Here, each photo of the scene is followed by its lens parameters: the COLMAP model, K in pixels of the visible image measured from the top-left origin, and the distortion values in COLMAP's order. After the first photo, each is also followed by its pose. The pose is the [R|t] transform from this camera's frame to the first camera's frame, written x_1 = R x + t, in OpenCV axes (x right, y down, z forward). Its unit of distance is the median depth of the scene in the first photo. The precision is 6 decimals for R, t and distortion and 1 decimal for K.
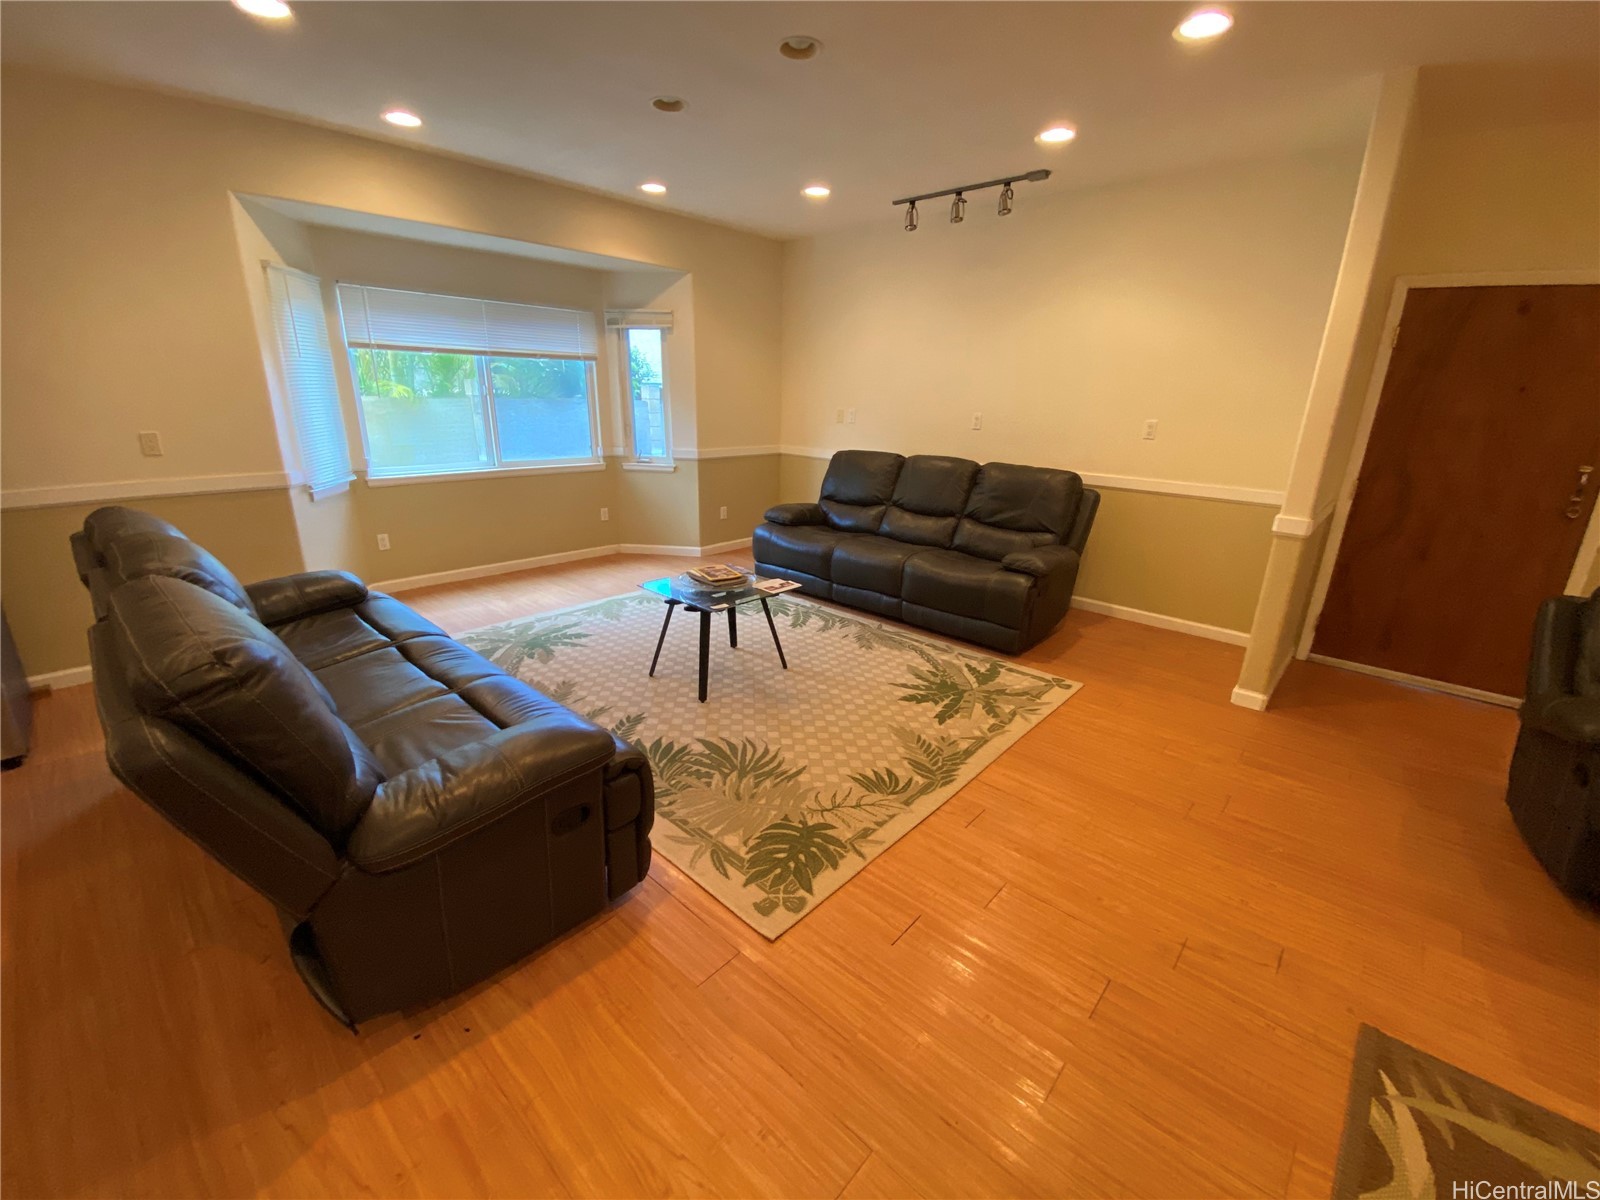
lens RADIAL K [[660.5, 0, 799.9], [0, 660.5, 600.0], [0, 0, 1]] dist [-0.003668, -0.000271]
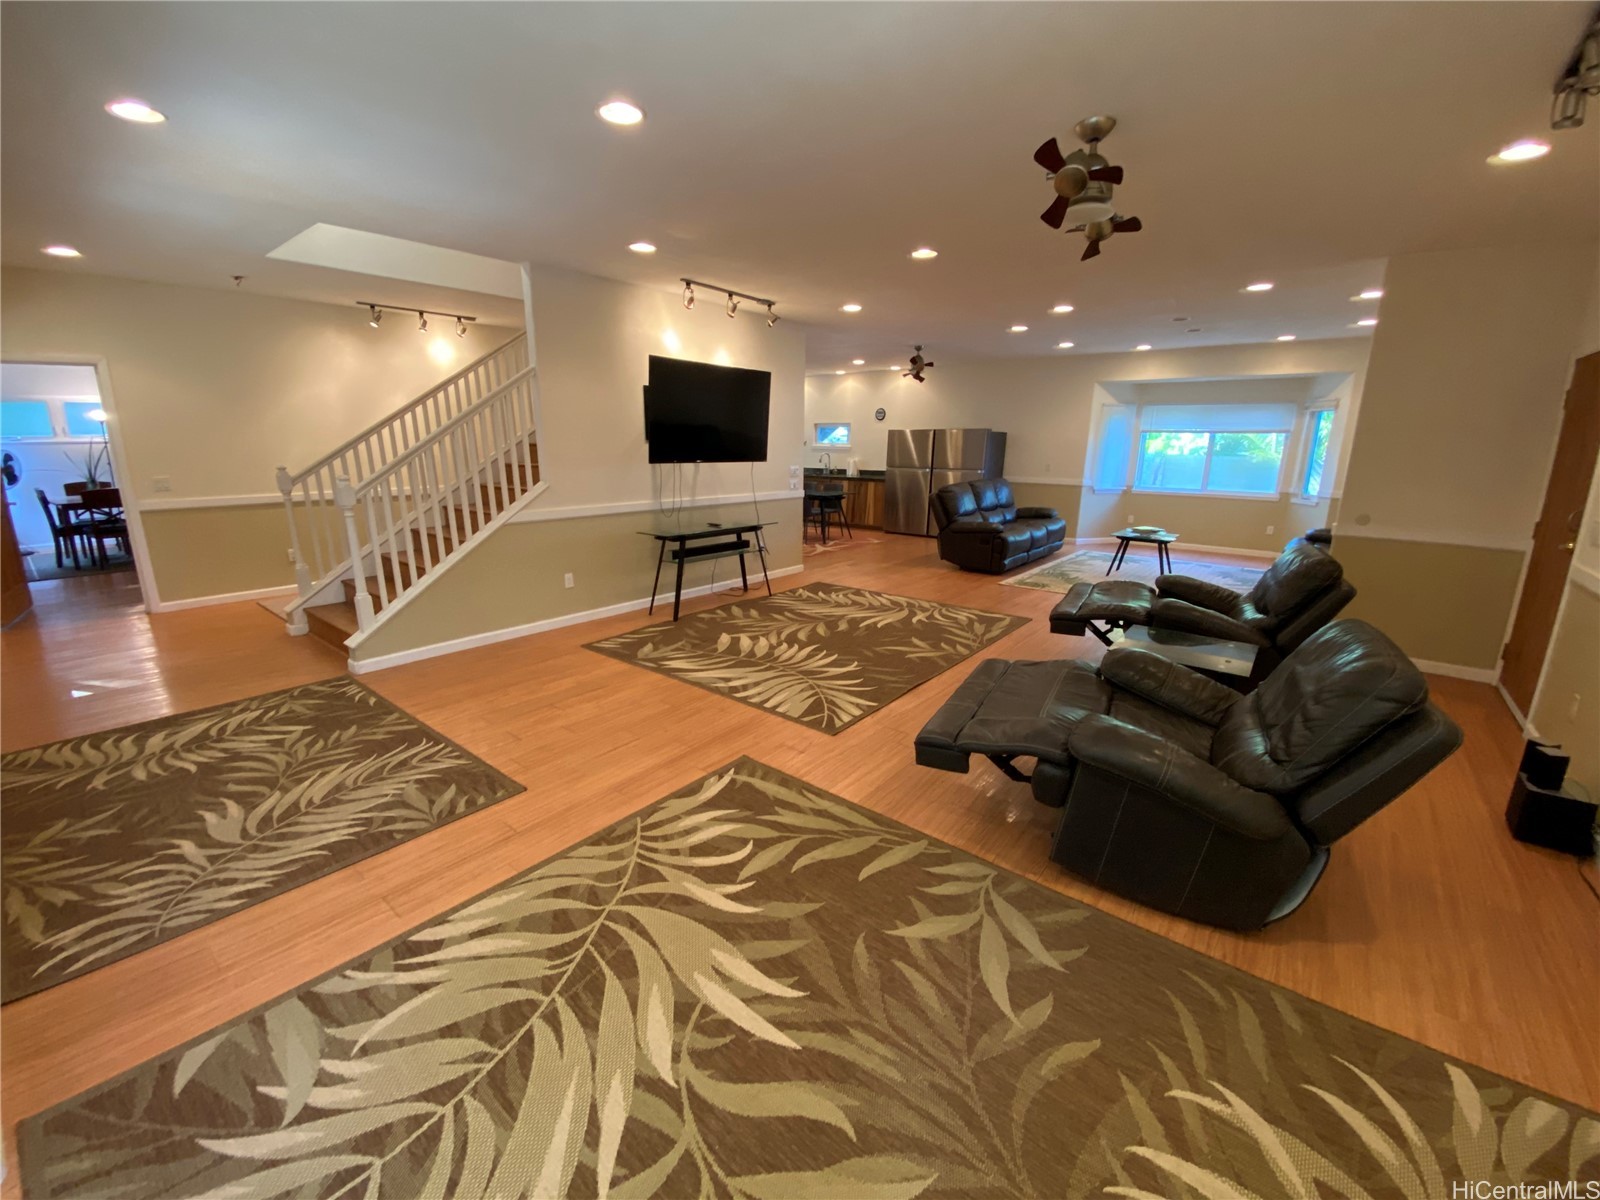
lens RADIAL K [[660.5, 0, 800.7], [0, 660.5, 604.5], [0, 0, 1]] dist [-0.003668, -0.000271]
pose [[0.059937, 0.213496, -0.975104, 1.800449], [-0.307852, 0.933196, 0.185397, 0.128601], [0.949544, 0.289076, 0.121659, -0.265037]]
